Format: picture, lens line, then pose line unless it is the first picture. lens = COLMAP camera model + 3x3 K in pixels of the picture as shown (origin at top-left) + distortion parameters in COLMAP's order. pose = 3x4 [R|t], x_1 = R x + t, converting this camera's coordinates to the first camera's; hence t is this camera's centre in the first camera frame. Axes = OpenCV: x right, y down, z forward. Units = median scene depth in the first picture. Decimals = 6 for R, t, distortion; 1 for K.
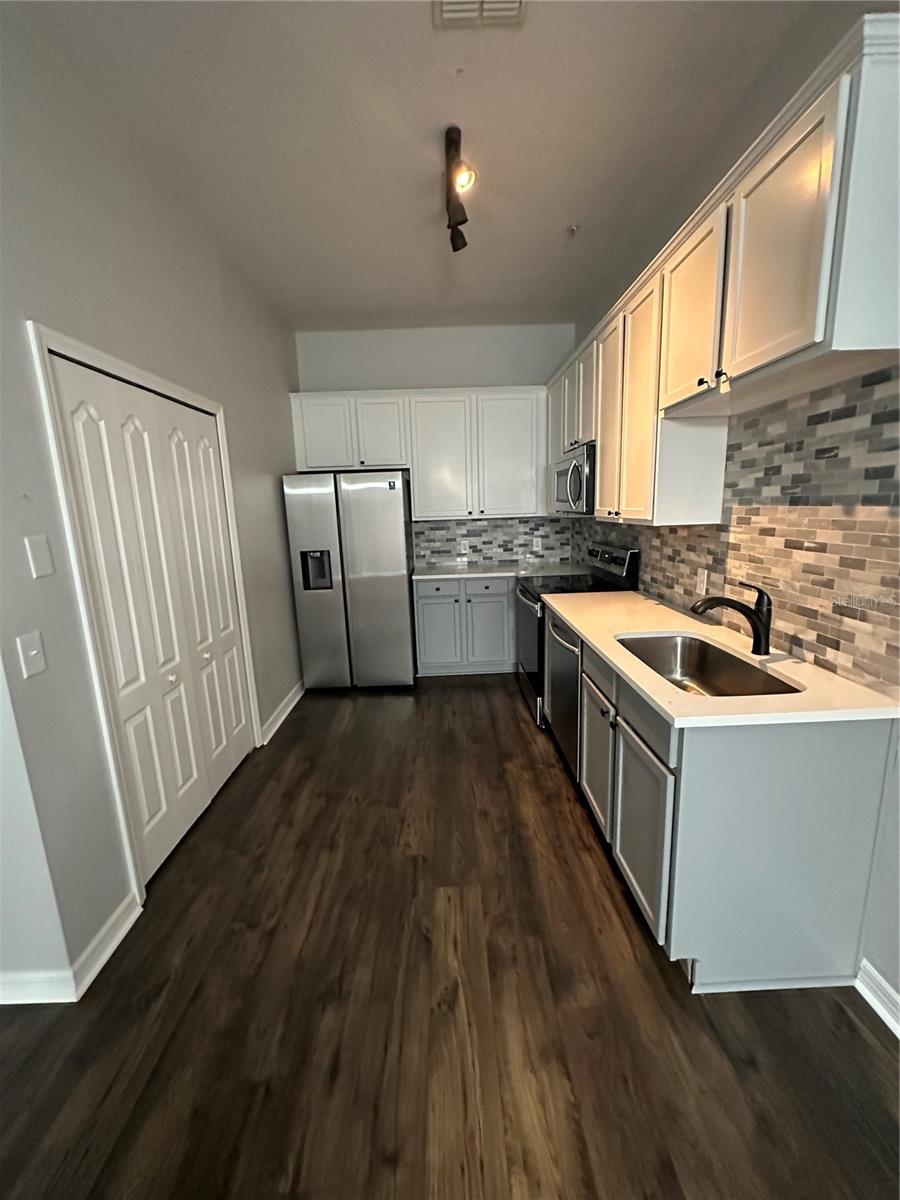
lens RADIAL K [[477.0, 0, 450.0], [0, 477.0, 600.0], [0, 0, 1]] dist [-0.004116, 0.001196]
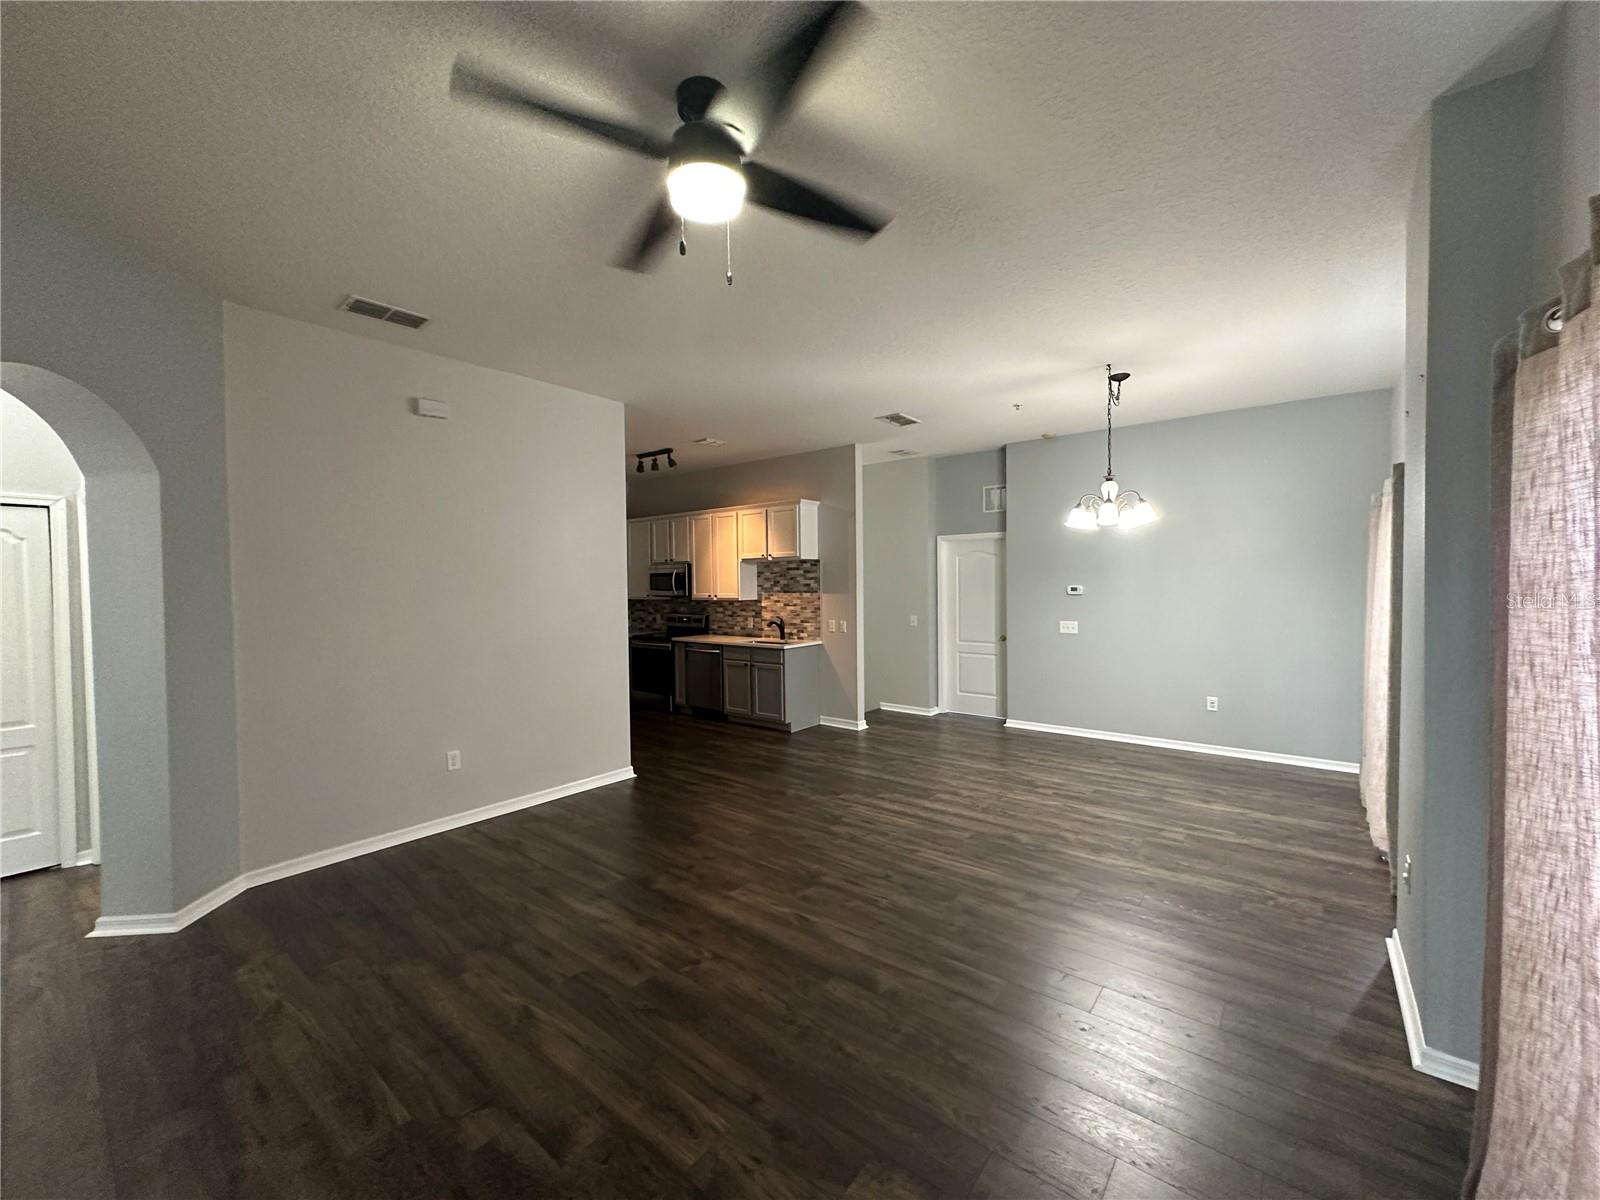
lens RADIAL K [[636.0, 0, 800.0], [0, 636.0, 600.0], [0, 0, 1]] dist [-0.004116, 0.001196]
pose [[0.639408, 0.006637, 0.768839, -2.090861], [0.138777, 0.982543, -0.123897, 0.328668], [-0.756239, 0.185918, 0.627325, -1.471615]]
